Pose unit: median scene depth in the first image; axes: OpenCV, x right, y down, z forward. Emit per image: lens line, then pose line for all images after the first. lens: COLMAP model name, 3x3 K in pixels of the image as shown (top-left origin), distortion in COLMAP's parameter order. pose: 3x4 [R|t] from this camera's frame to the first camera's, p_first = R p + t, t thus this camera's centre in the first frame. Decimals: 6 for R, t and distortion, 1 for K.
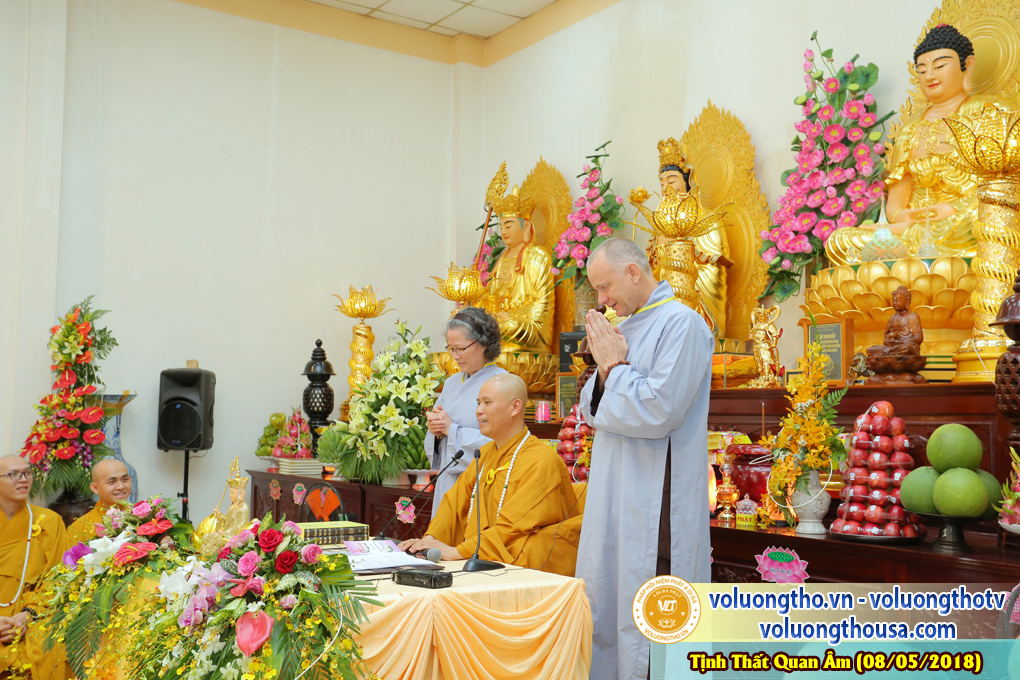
lens RADIAL K [[1062.8, 0, 510.0], [0, 1062.8, 340.0], [0, 0, 1]] dist [-0.010863, 0.190030]
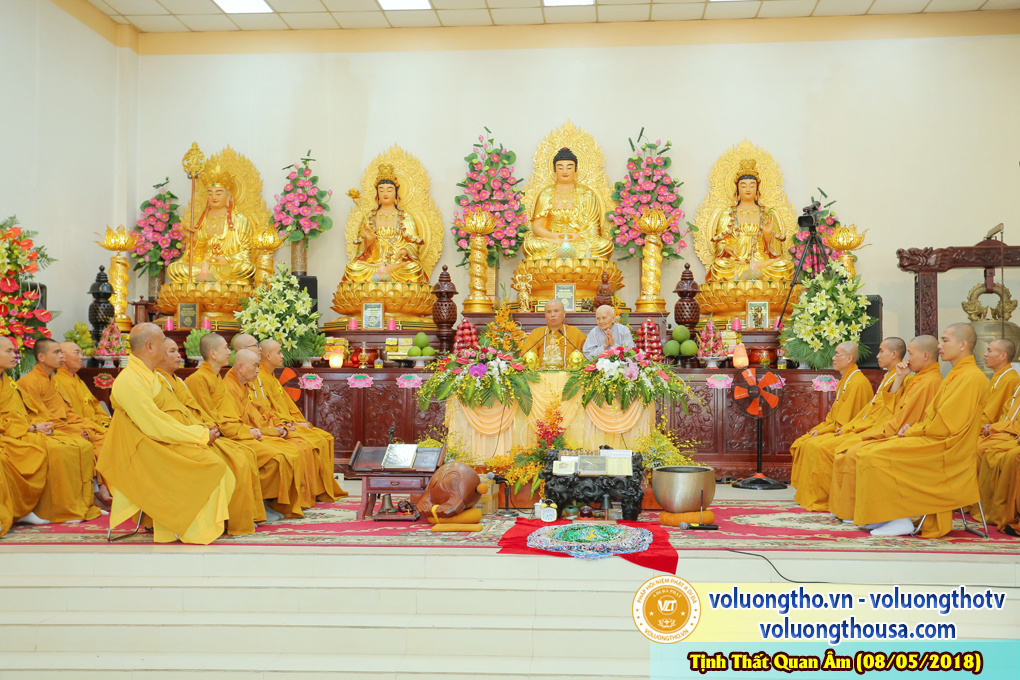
lens RADIAL K [[1105.7, 0, 510.0], [0, 1105.7, 340.0], [0, 0, 1]] dist [0.003668, 0.160422]
pose [[0.627497, 0.025110, 0.778214, -1.196204], [-0.055983, 0.998348, 0.012928, 0.057962], [-0.776604, -0.051679, 0.627866, -0.277571]]
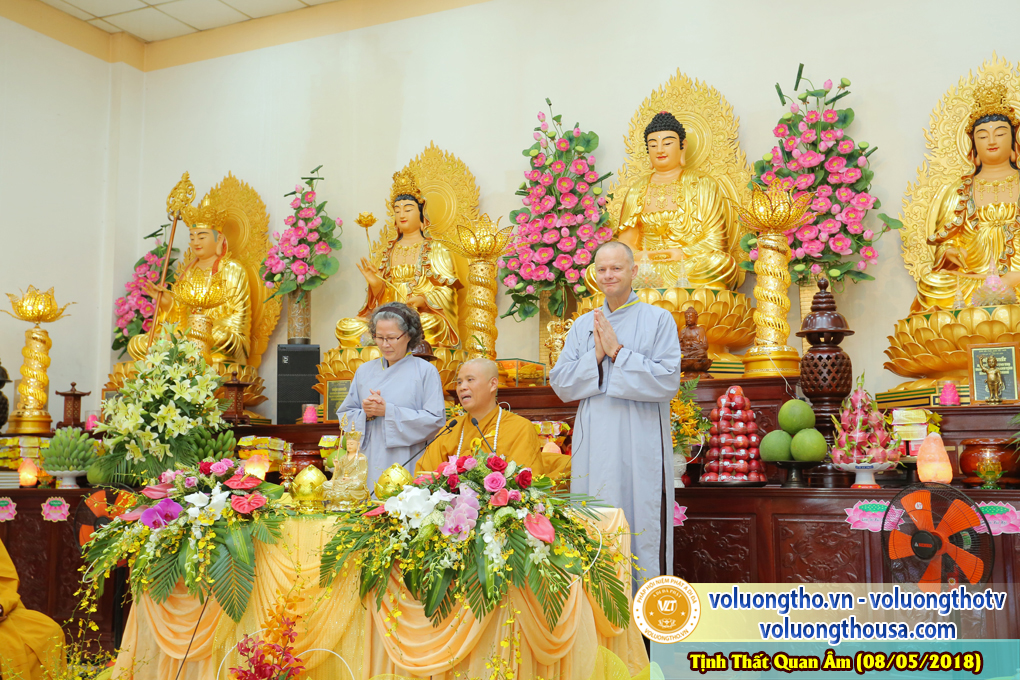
lens RADIAL K [[1105.7, 0, 510.0], [0, 1105.7, 340.0], [0, 0, 1]] dist [0.003668, 0.160422]
pose [[0.865939, 0.044885, 0.498131, -0.359474], [-0.023569, 0.998521, -0.049002, 0.044464], [-0.499594, 0.030693, 0.865716, -0.049308]]
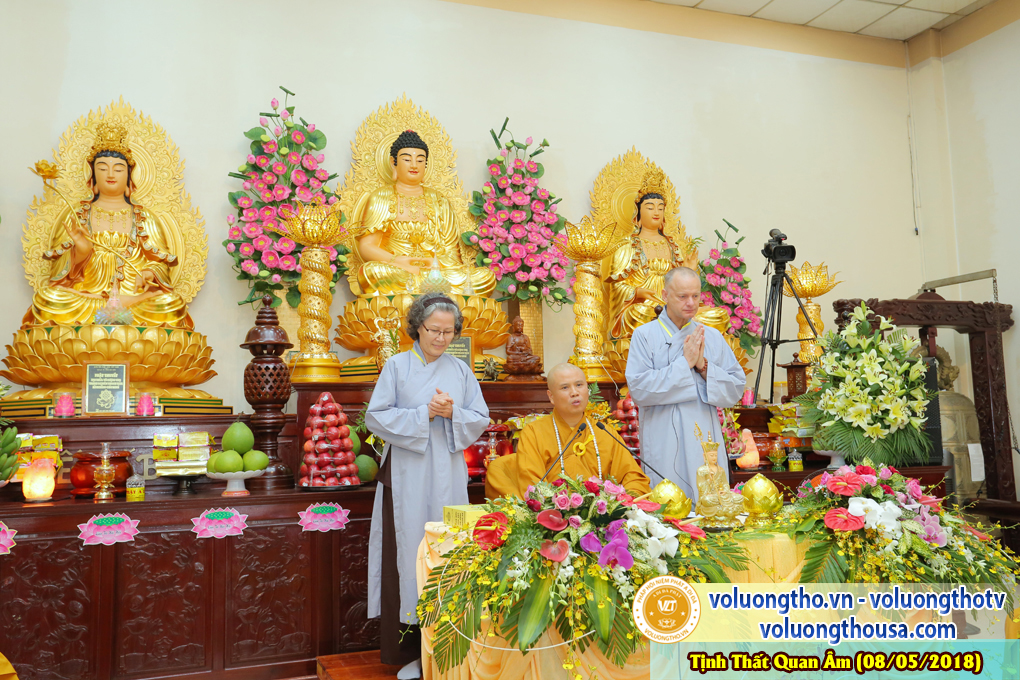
lens RADIAL K [[917.4, 0, 510.0], [0, 917.4, 340.0], [0, 0, 1]] dist [0.004529, 0.016824]
pose [[0.235304, 0.080779, 0.968559, -0.622846], [-0.047937, 0.996292, -0.071446, 0.052933], [-0.970739, -0.029618, 0.238304, 0.501877]]
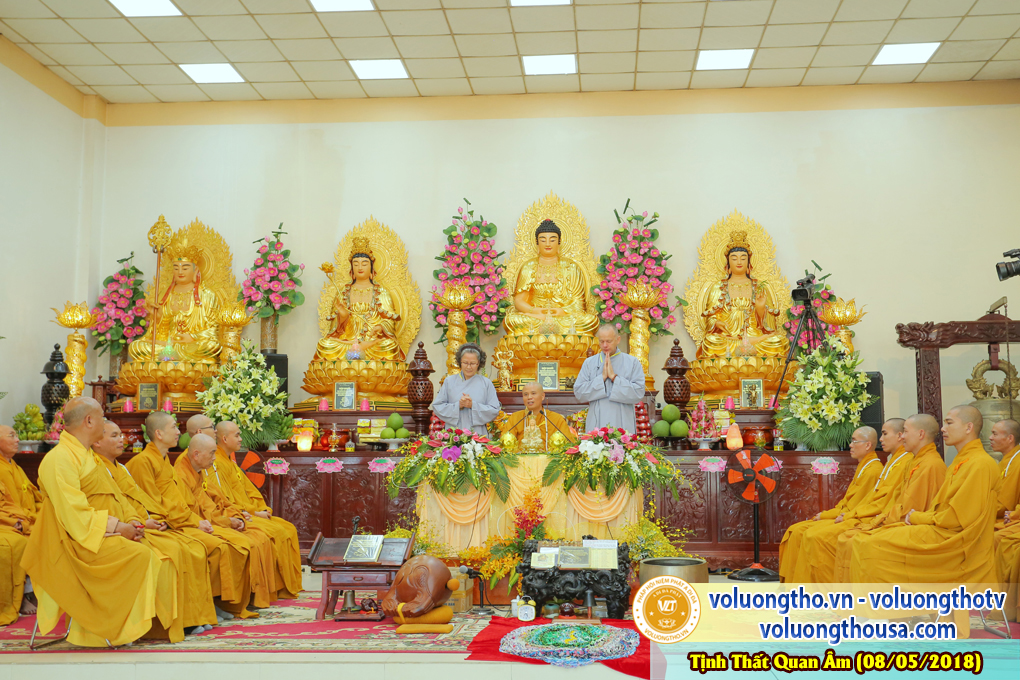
lens RADIAL K [[1126.6, 0, 510.0], [0, 1126.6, 340.0], [0, 0, 1]] dist [-0.000566, 0.180855]
pose [[0.621218, 0.078757, 0.779670, -1.135698], [-0.052226, 0.996886, -0.059086, 0.058144], [-0.781895, -0.004014, 0.623397, -0.249403]]
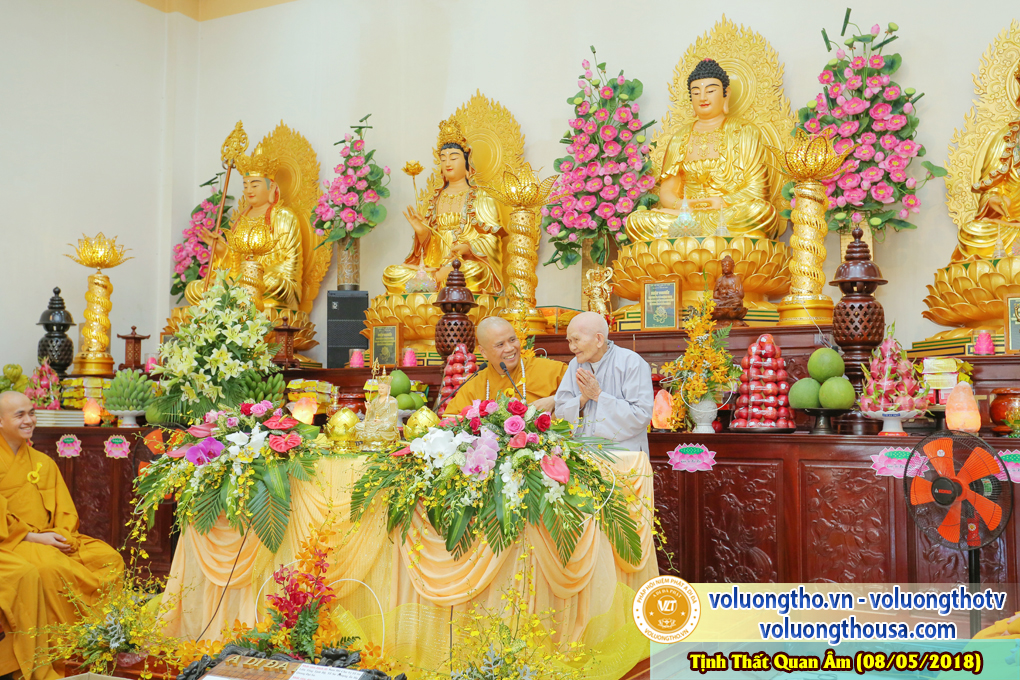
lens RADIAL K [[1105.7, 0, 510.0], [0, 1105.7, 340.0], [0, 0, 1]] dist [0.003668, 0.160422]
pose [[0.891885, 0.026161, 0.451505, -0.352450], [-0.030208, 0.999542, 0.001756, 0.043016], [-0.451252, -0.015205, 0.892267, -0.078132]]
